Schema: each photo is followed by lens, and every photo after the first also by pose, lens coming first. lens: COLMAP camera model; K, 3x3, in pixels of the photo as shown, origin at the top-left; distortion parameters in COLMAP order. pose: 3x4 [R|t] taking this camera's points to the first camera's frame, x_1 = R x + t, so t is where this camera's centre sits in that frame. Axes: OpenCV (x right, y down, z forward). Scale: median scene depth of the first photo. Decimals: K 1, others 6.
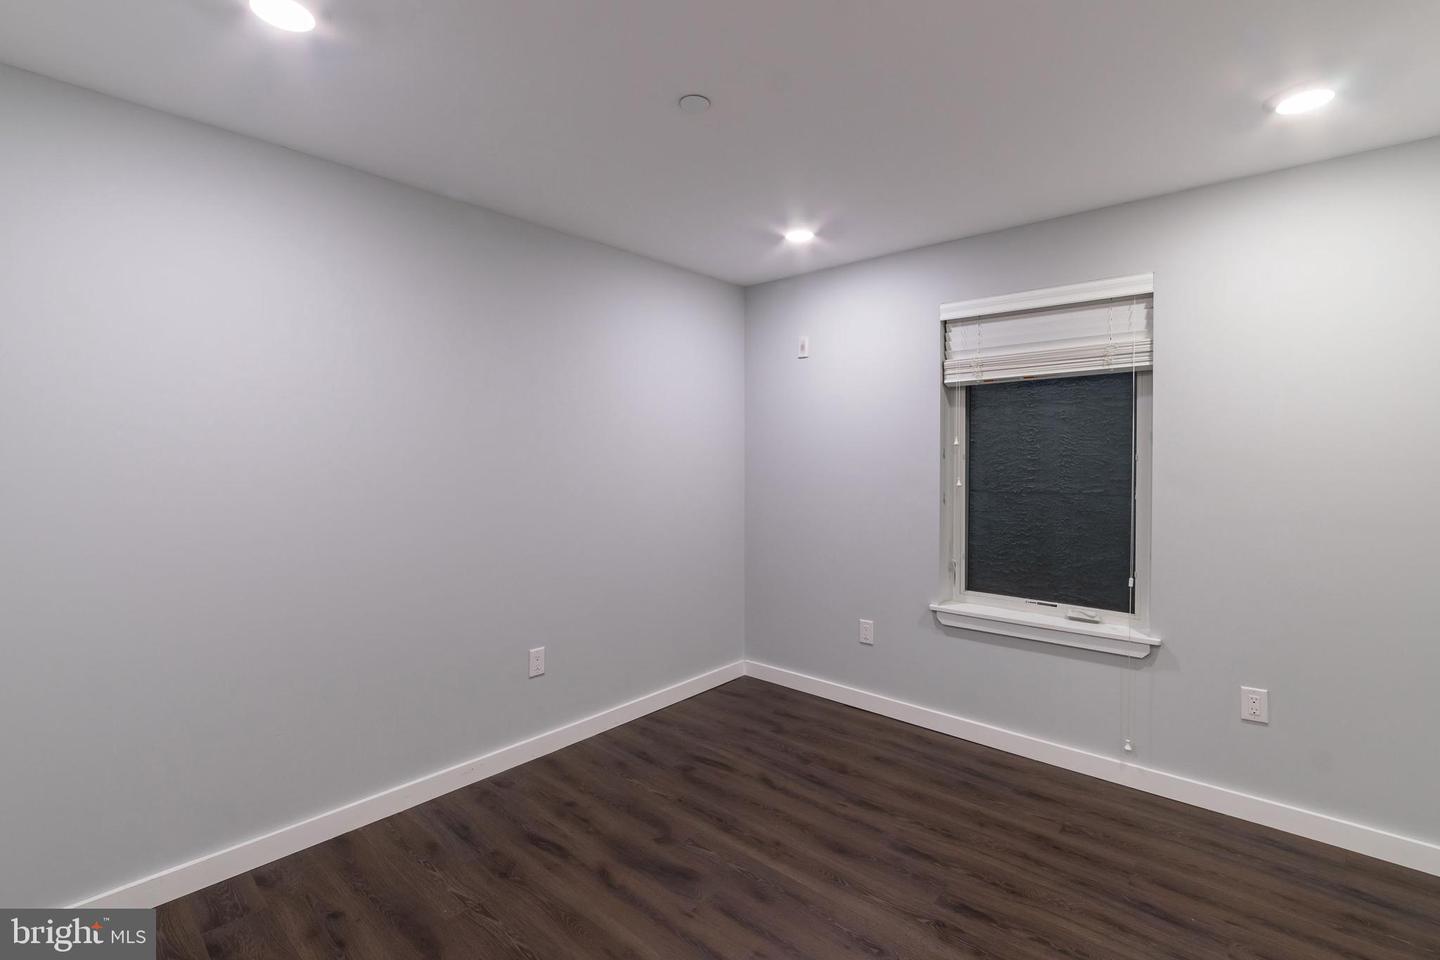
lens RADIAL K [[656.5, 0, 717.9], [0, 656.5, 469.5], [0, 0, 1]] dist [-0.000068, 0.001140]
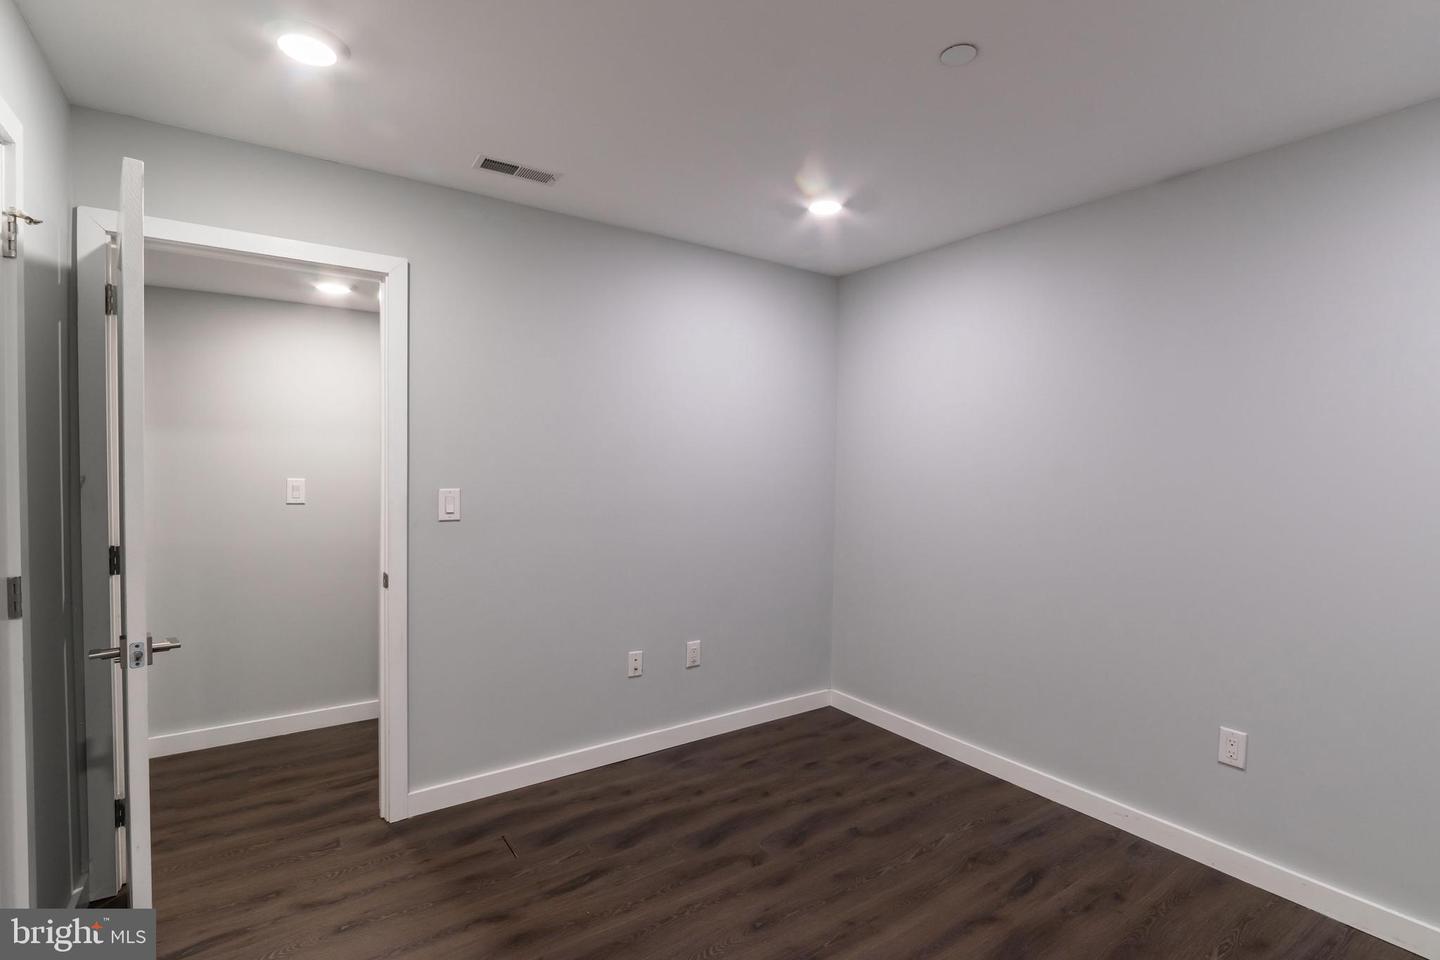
lens RADIAL K [[656.5, 0, 722.8], [0, 656.5, 480.2], [0, 0, 1]] dist [-0.000068, 0.001140]
pose [[-0.228669, 0.014419, -0.973397, 0.760592], [-0.016169, 0.999696, 0.018607, -0.026001], [0.973370, 0.019994, -0.228367, 0.764880]]
